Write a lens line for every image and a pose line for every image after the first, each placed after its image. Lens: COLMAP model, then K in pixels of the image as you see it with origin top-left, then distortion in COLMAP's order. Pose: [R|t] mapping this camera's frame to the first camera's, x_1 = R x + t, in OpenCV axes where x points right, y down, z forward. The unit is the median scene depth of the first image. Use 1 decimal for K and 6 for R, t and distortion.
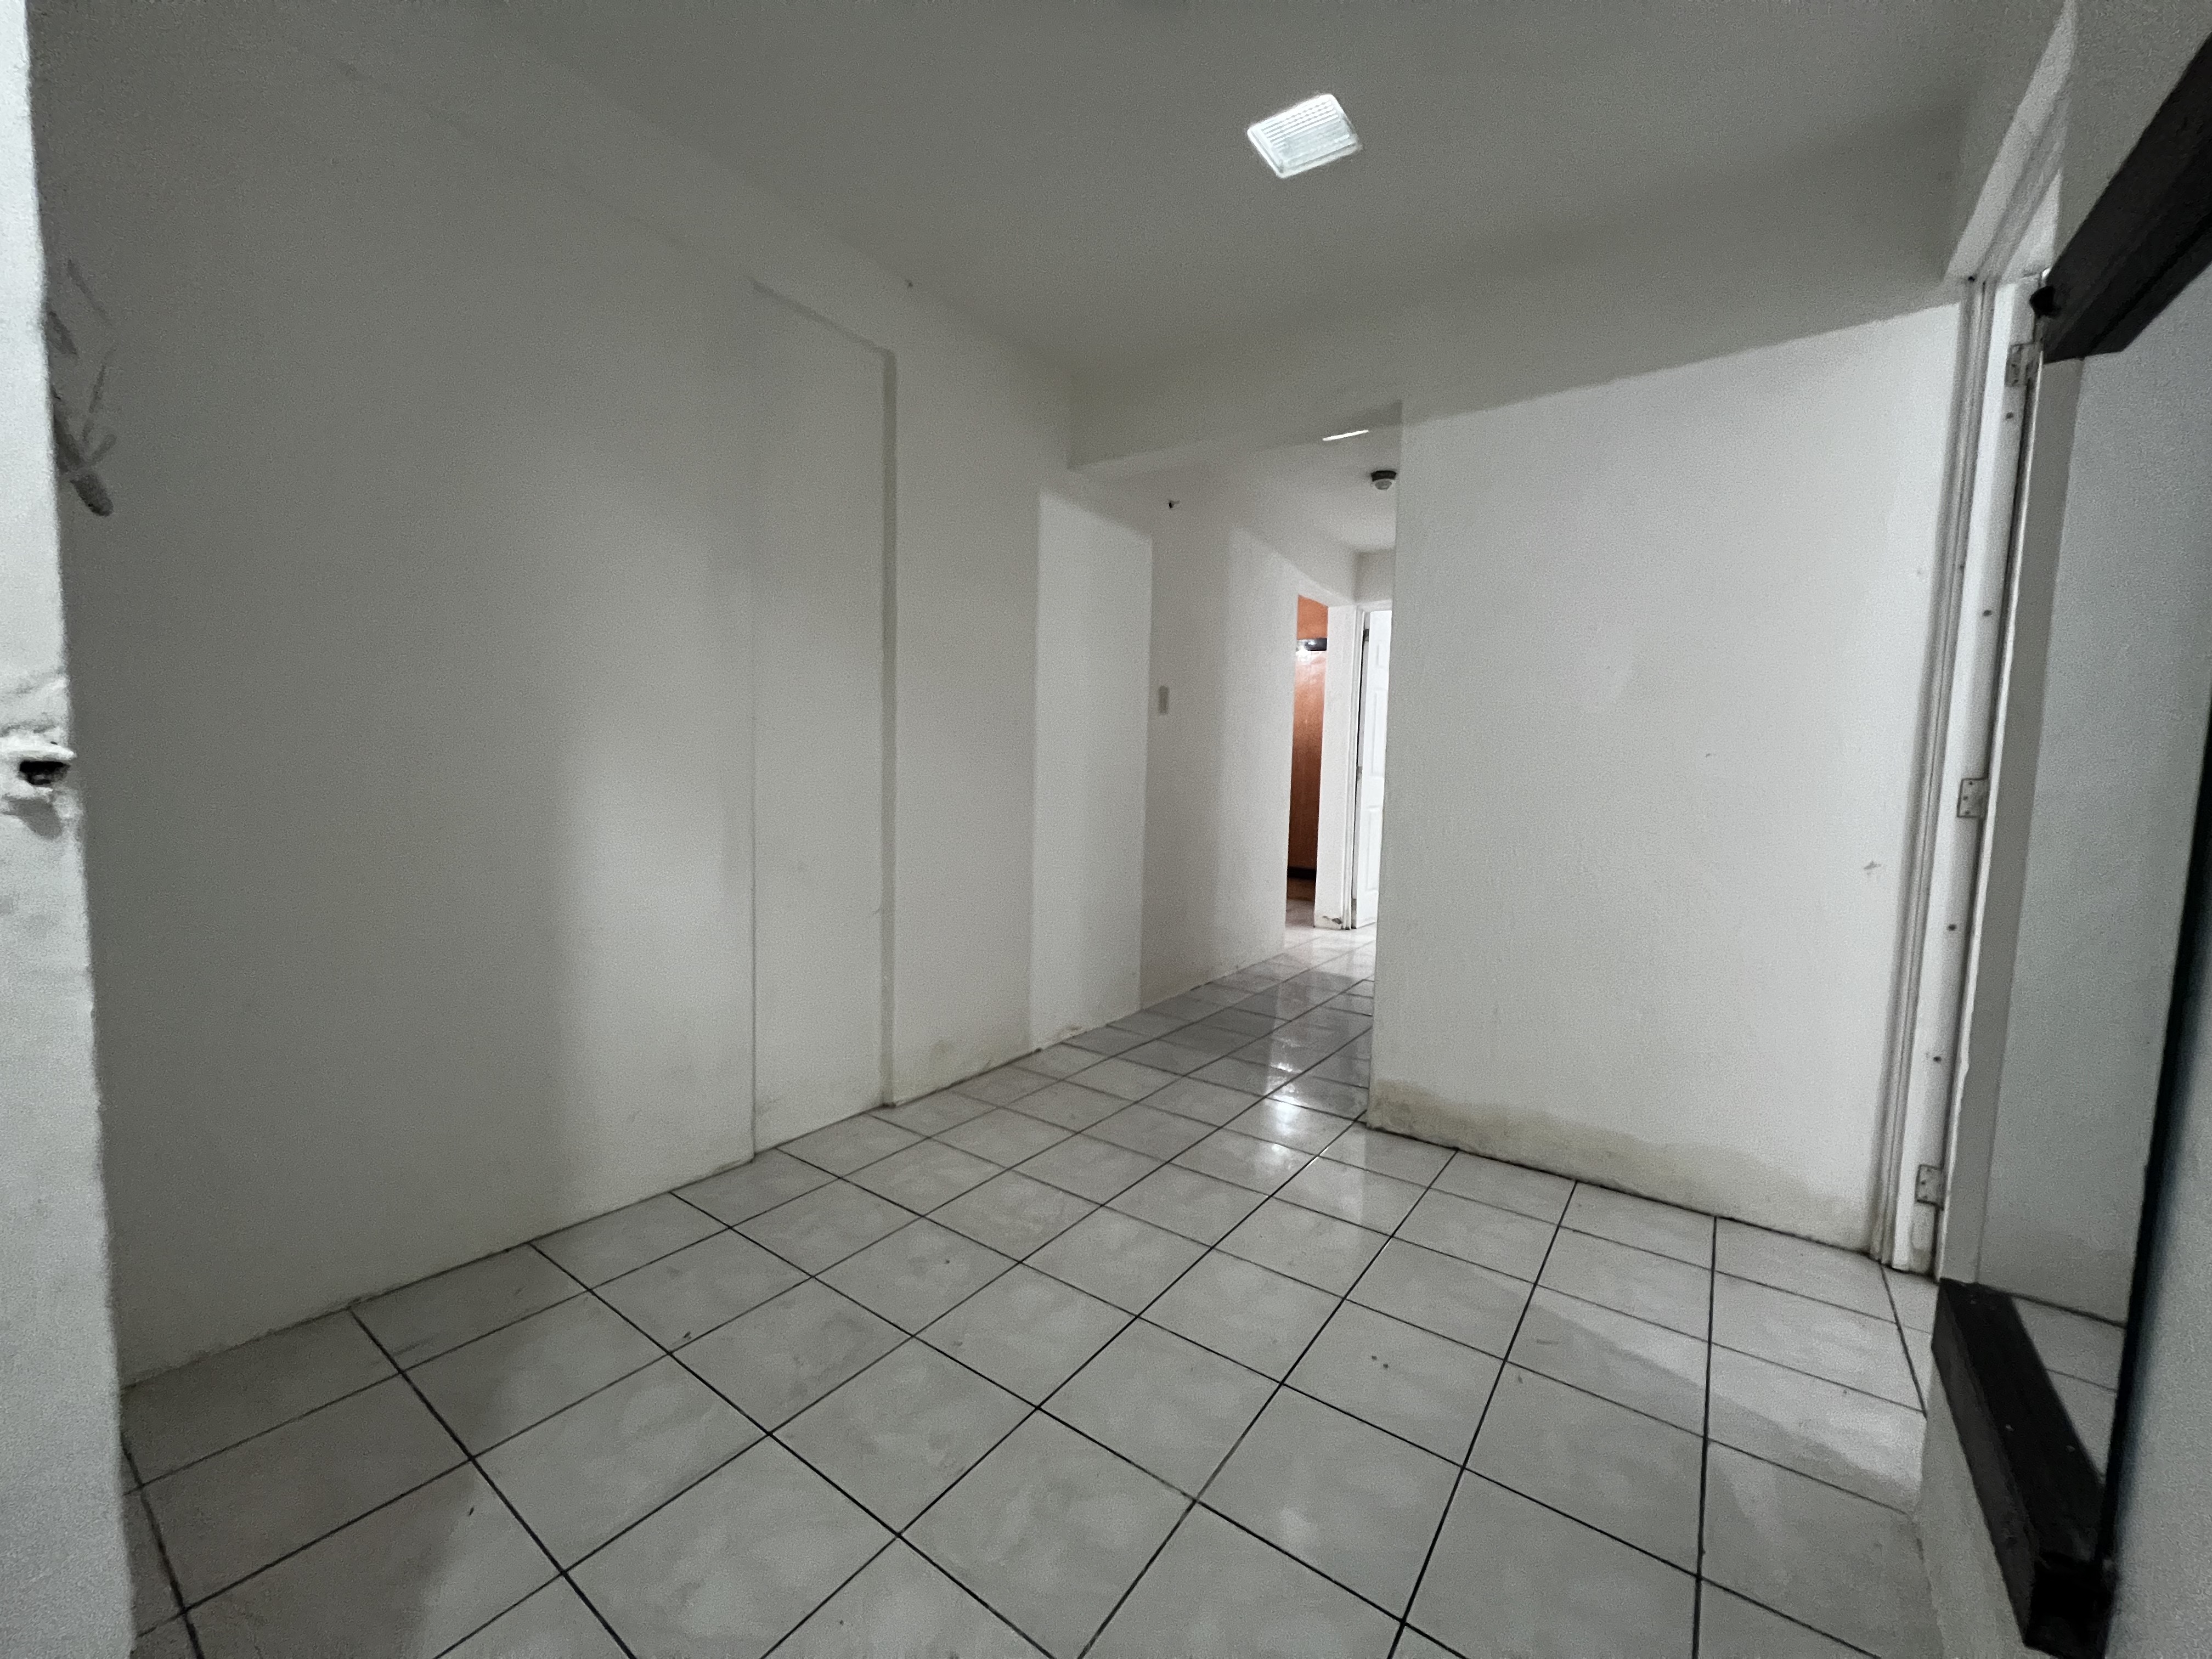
lens RADIAL K [[883.6, 0, 1106.0], [0, 883.6, 833.6], [0, 0, 1]] dist [0.001917, -0.000099]
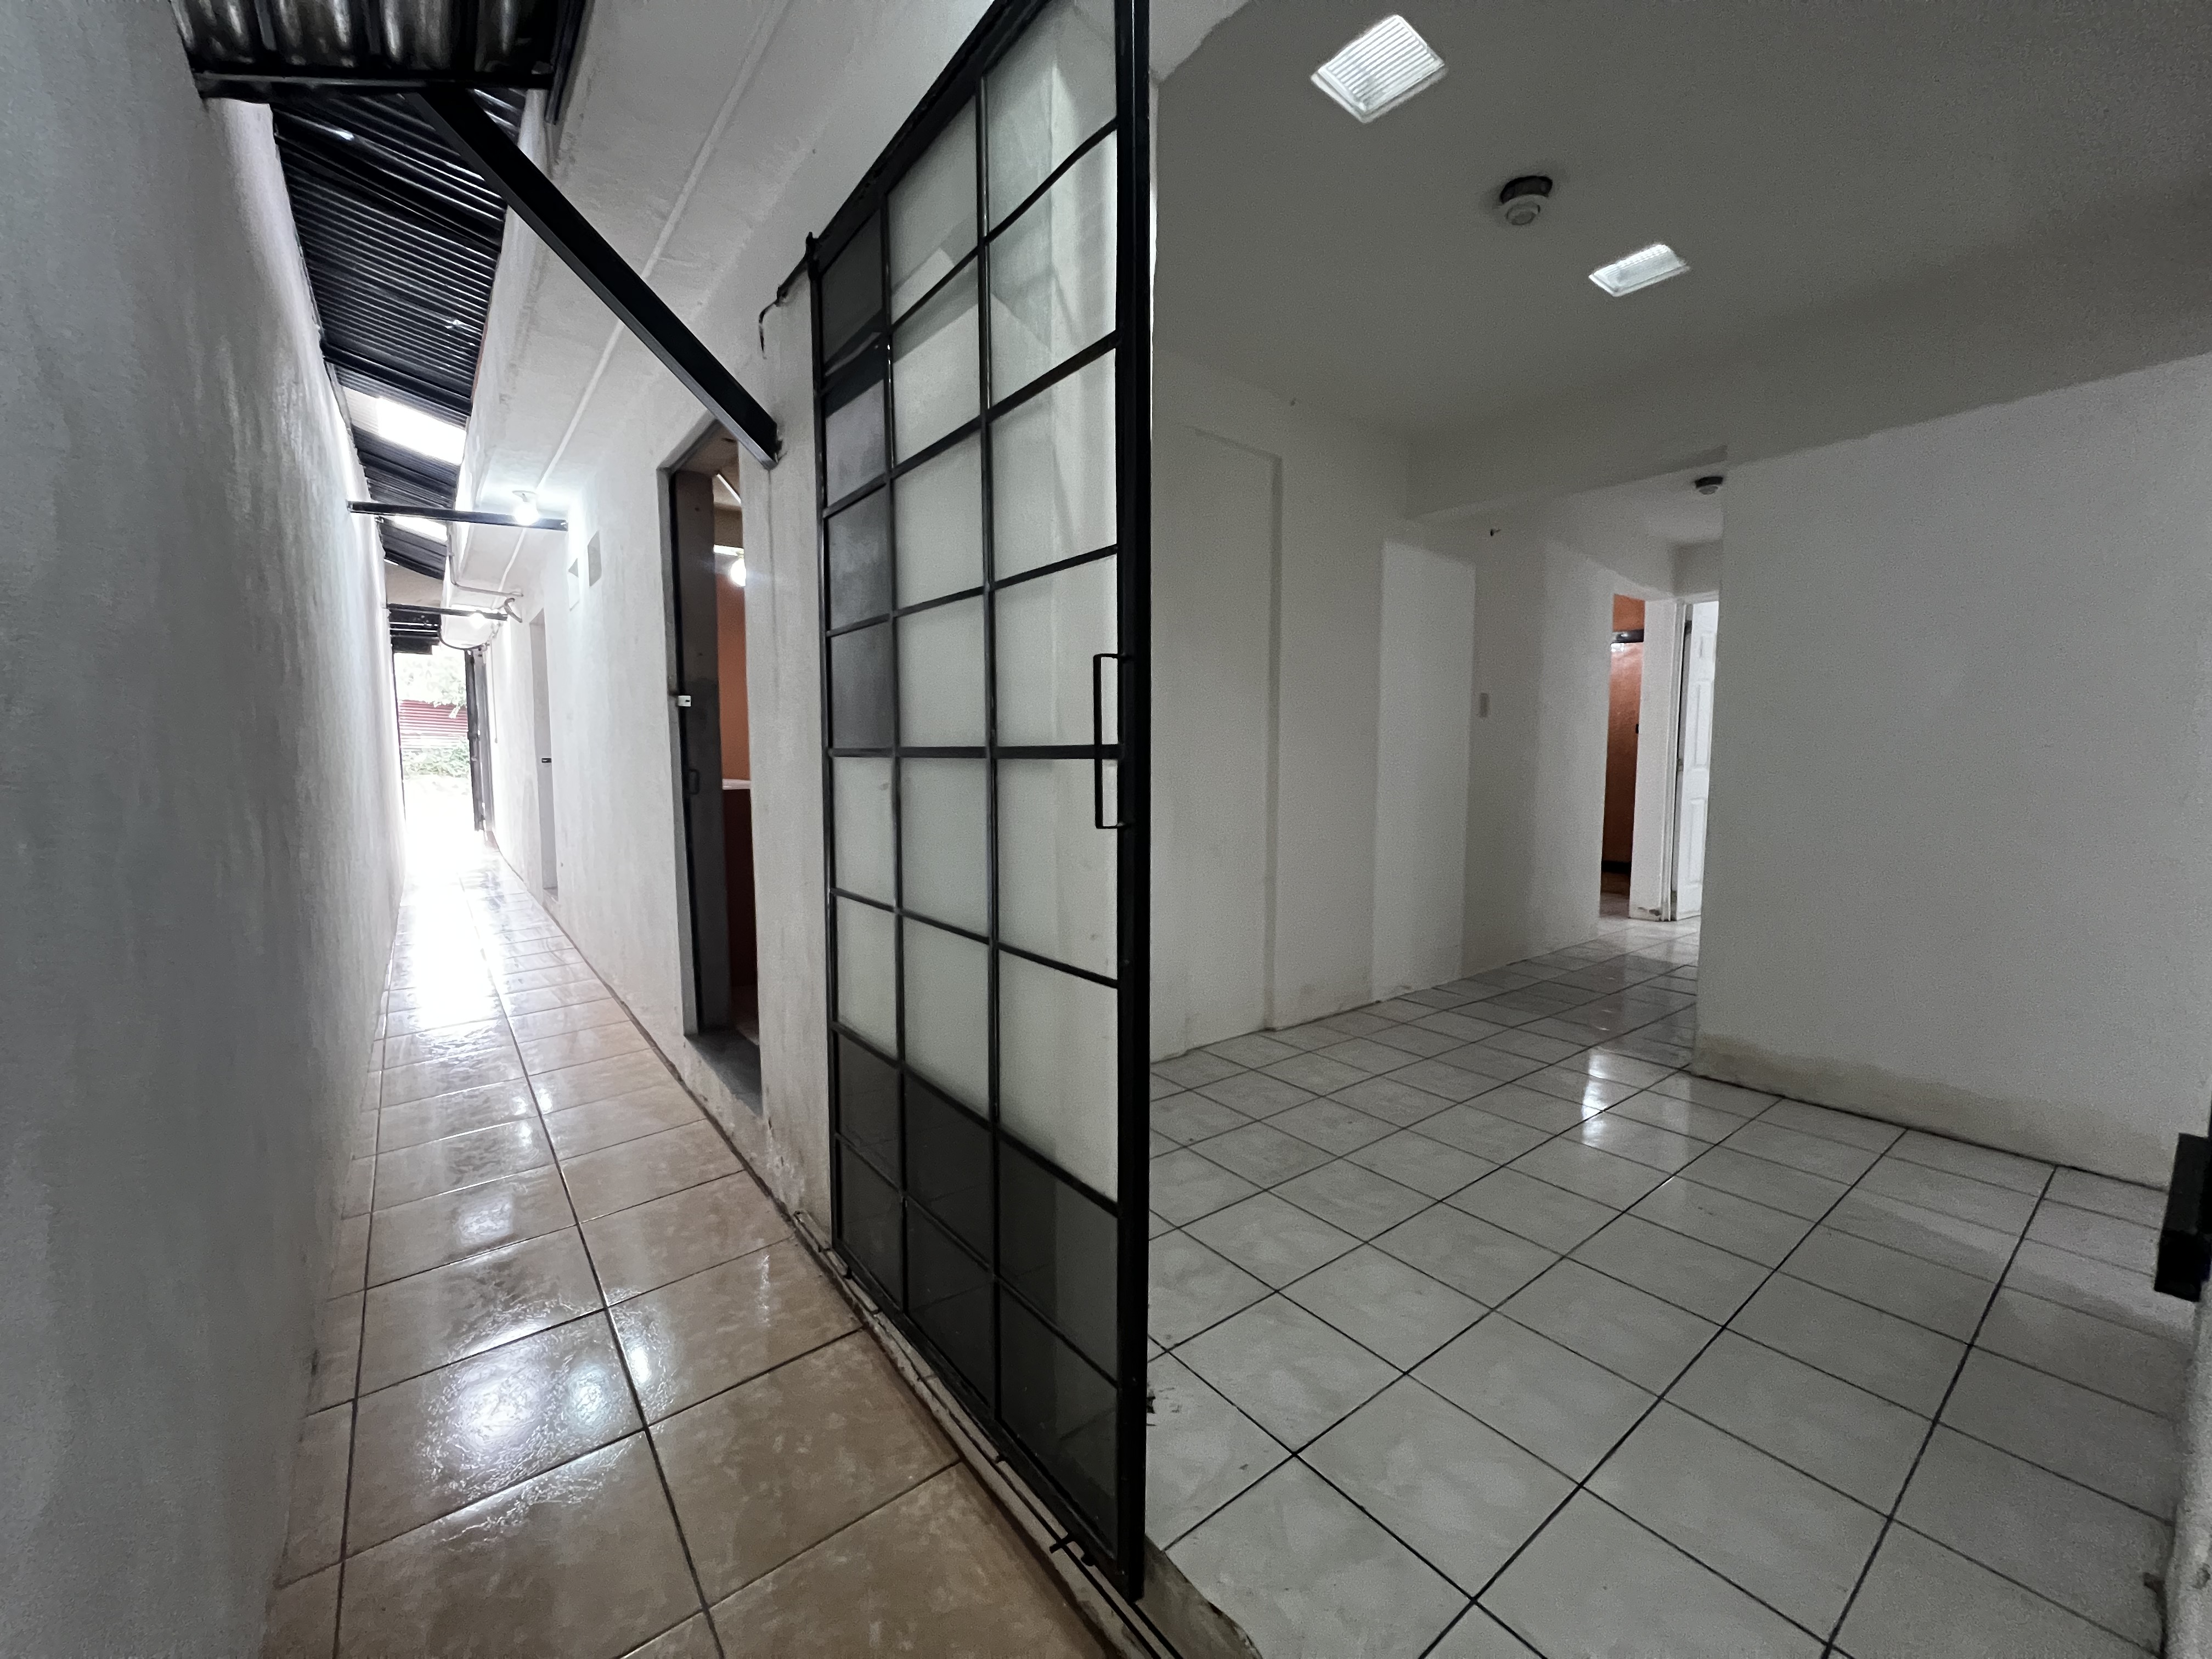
lens RADIAL K [[883.6, 0, 1106.0], [0, 883.6, 833.6], [0, 0, 1]] dist [0.001917, -0.000099]
pose [[0.957350, 0.001221, -0.288927, -0.091649], [-0.000426, 0.999996, 0.002813, 0.012860], [0.288929, -0.002570, 0.957347, -0.288926]]
